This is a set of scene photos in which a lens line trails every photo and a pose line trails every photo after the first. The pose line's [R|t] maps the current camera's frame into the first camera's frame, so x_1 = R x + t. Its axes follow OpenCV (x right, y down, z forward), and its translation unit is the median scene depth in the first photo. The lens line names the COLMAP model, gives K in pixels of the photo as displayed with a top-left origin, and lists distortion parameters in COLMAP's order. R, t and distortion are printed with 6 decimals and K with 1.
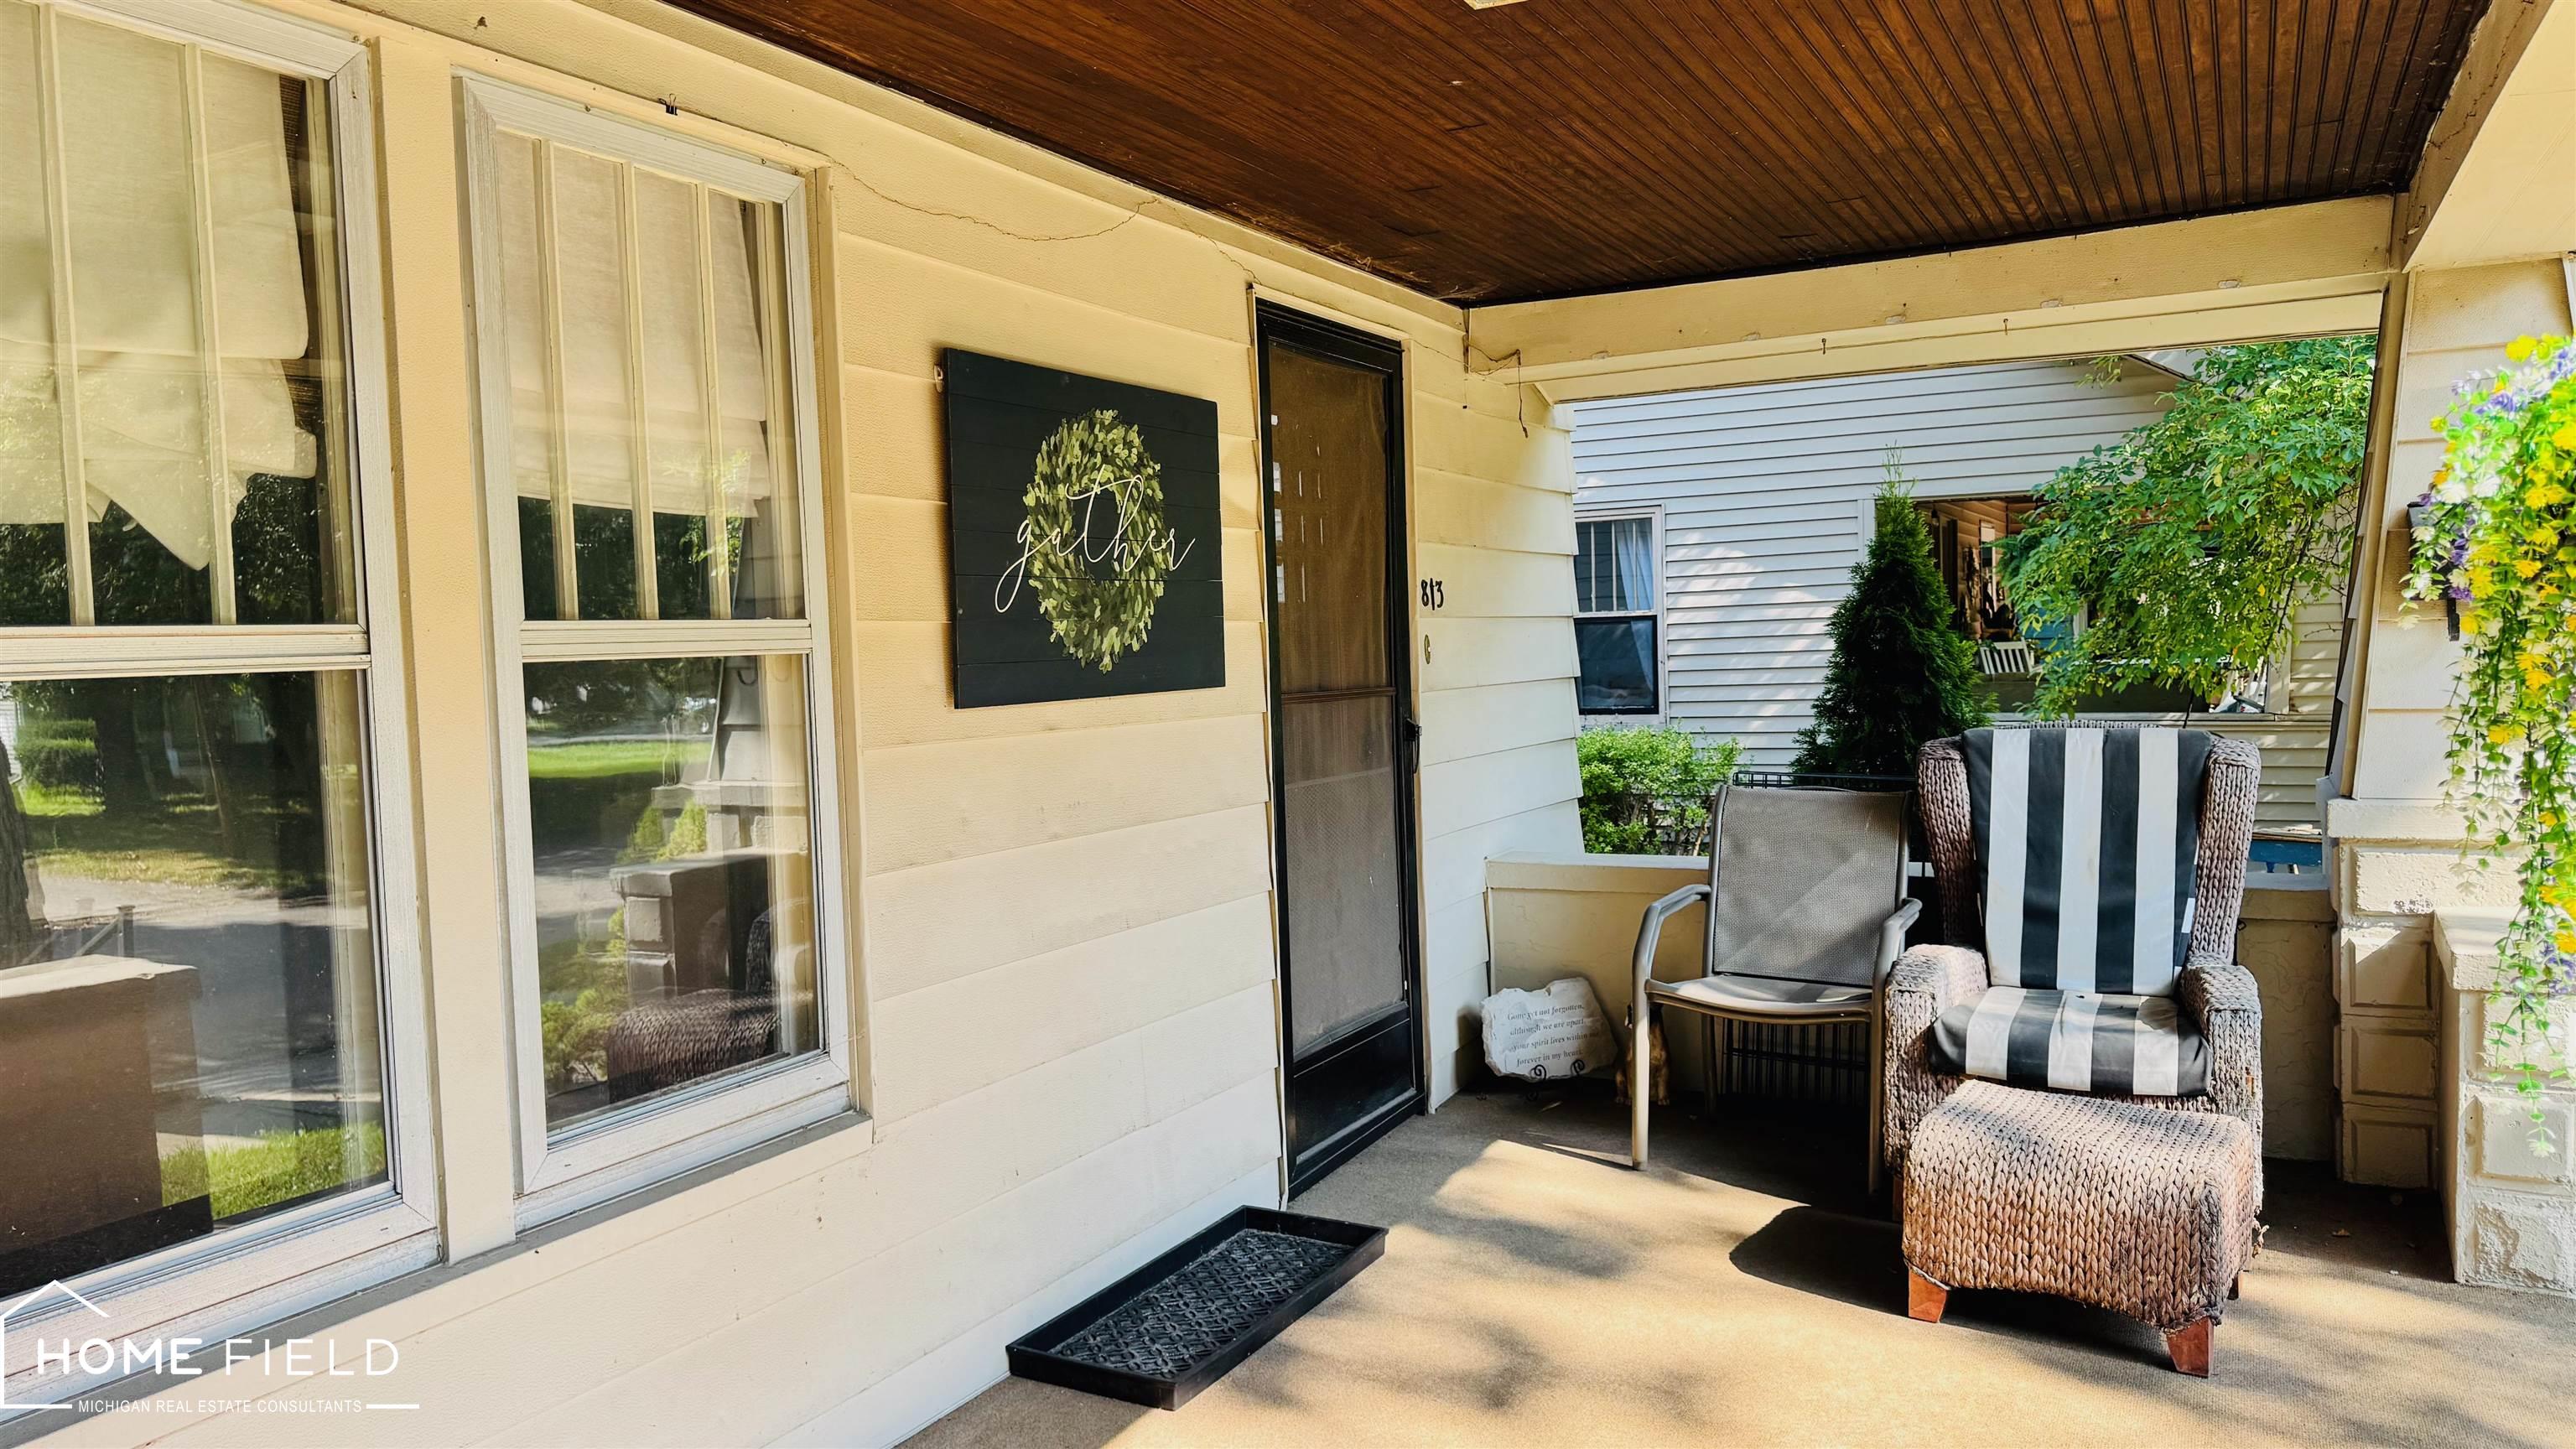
lens RADIAL K [[1800.9, 0, 1288.0], [0, 1800.9, 724.5], [0, 0, 1]] dist [0.140347, -0.245436]
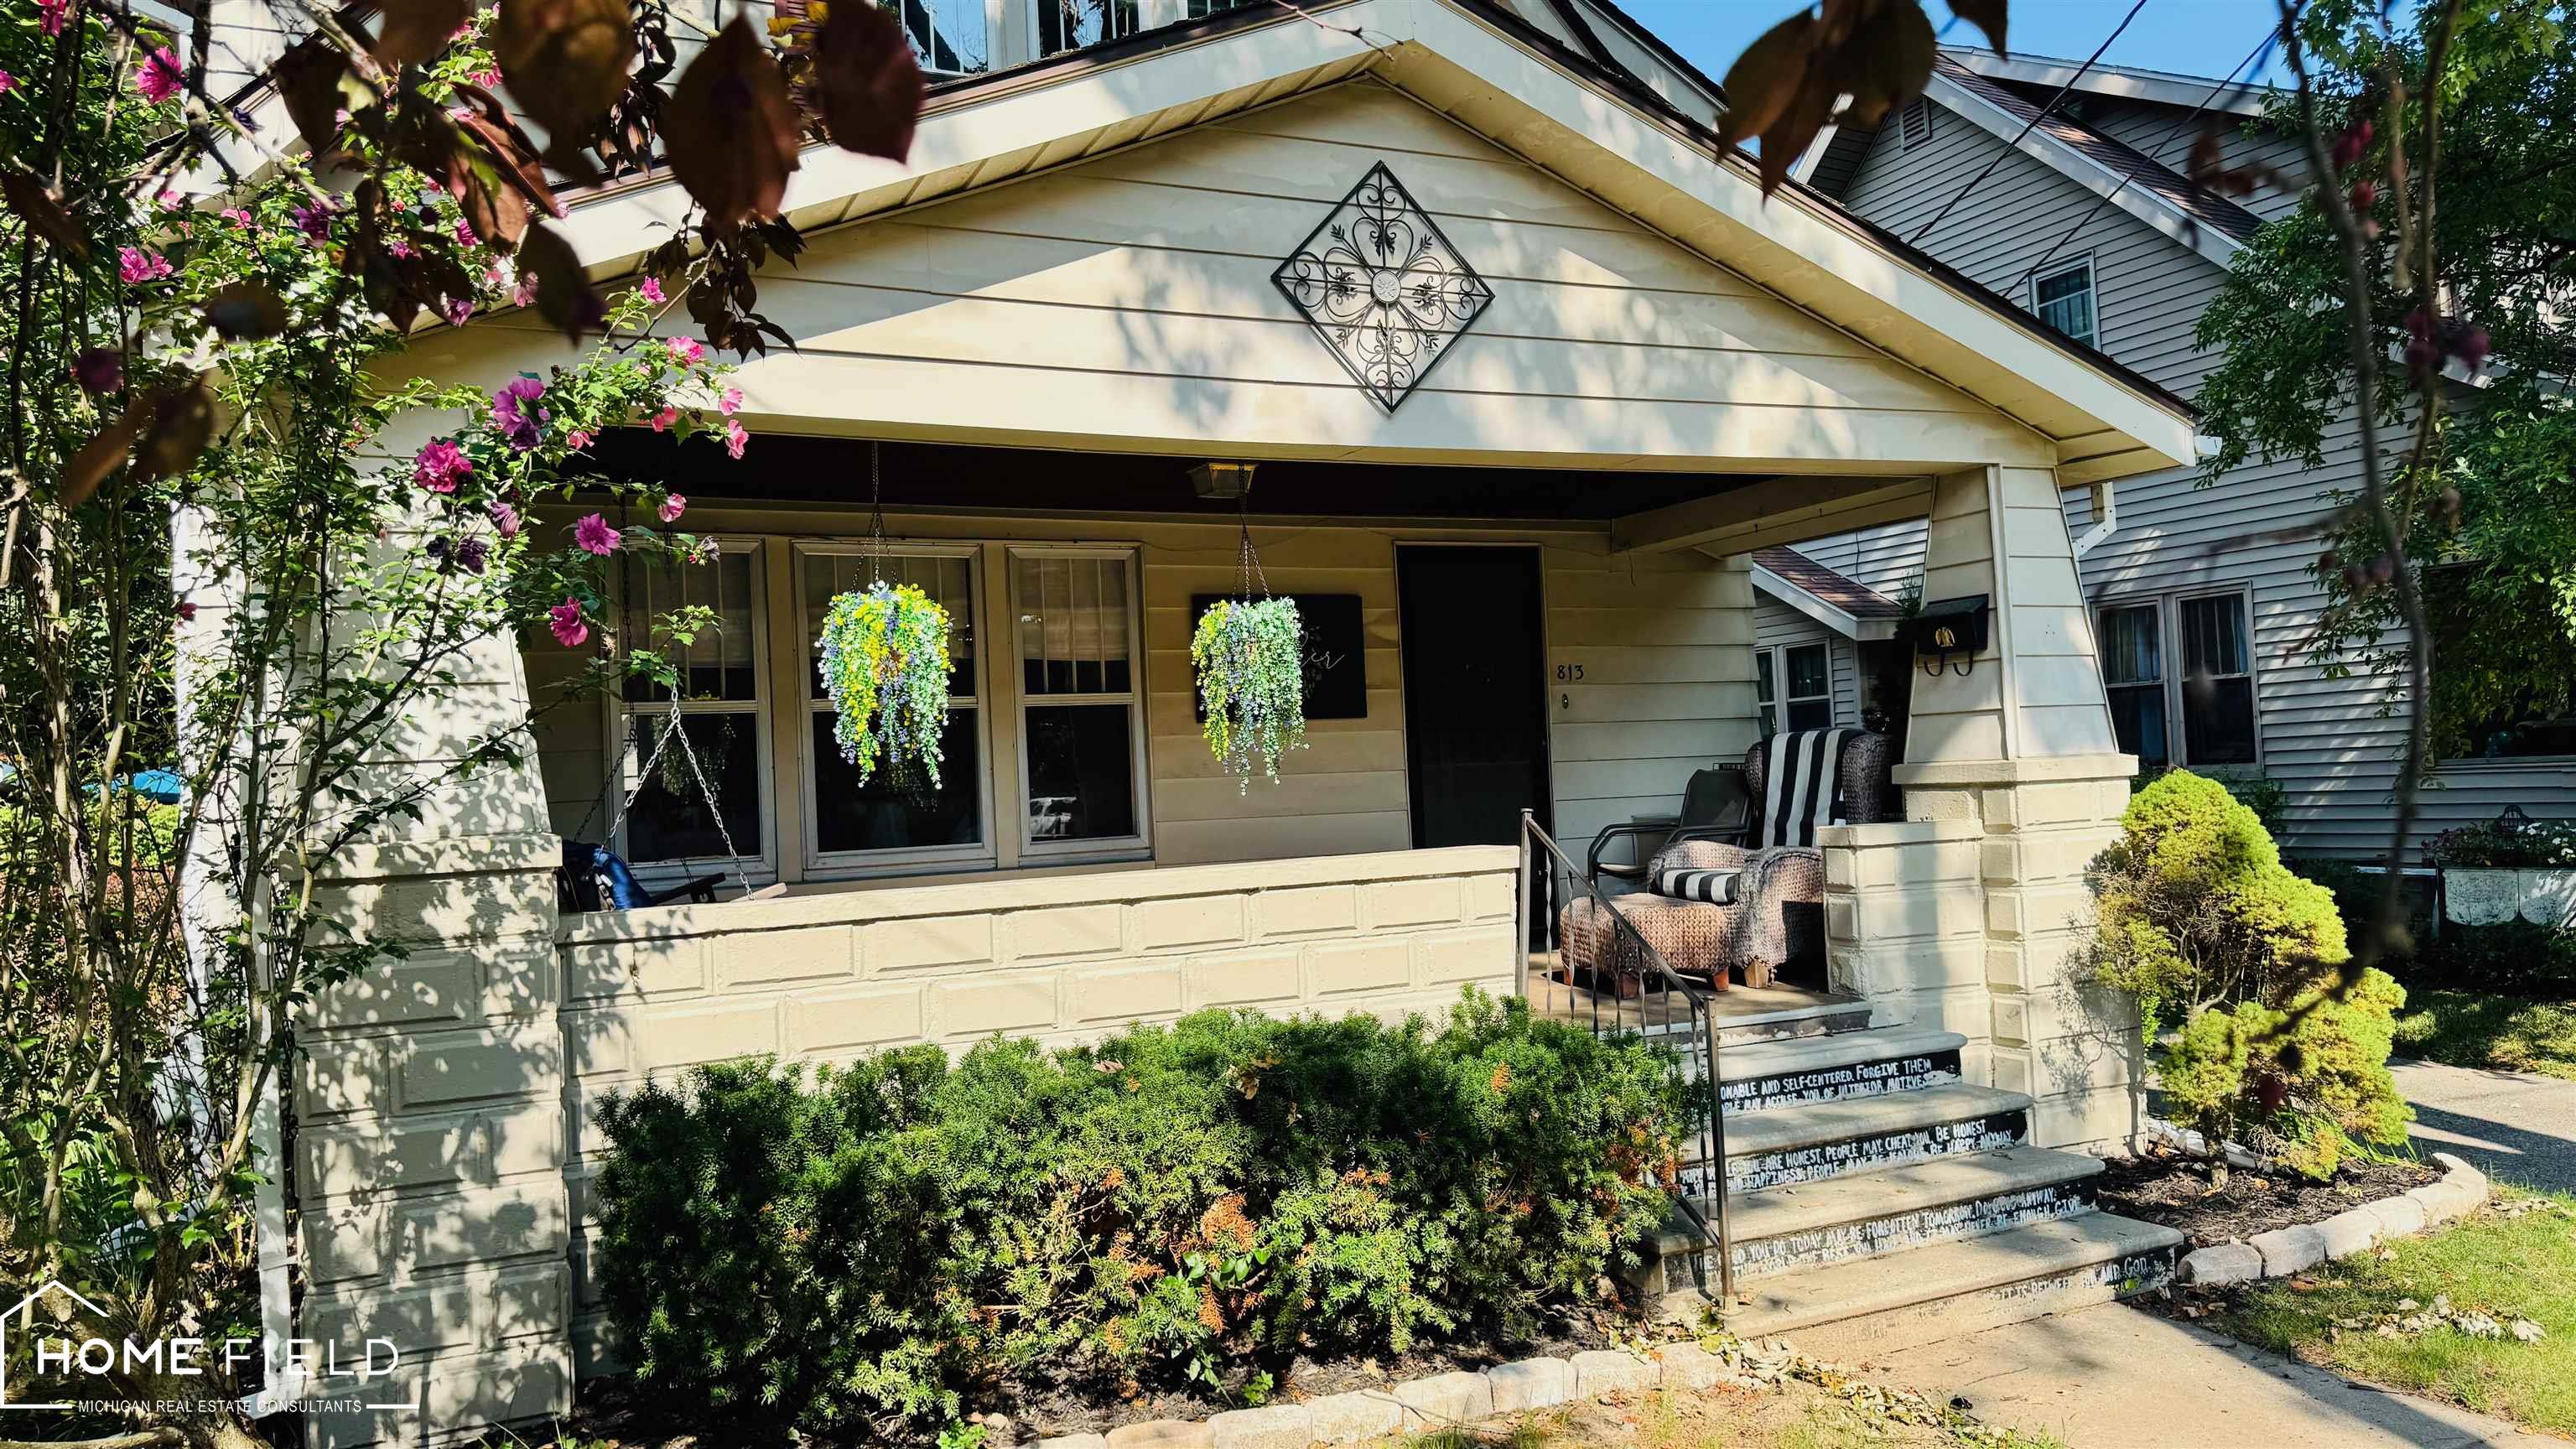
lens RADIAL K [[1800.9, 0, 1288.0], [0, 1800.9, 724.5], [0, 0, 1]] dist [0.140347, -0.245436]
pose [[0.796165, -0.024841, -0.604569, 0.431118], [-0.008630, 0.998589, -0.052397, 0.036874], [0.605018, 0.046934, 0.794828, -0.303058]]
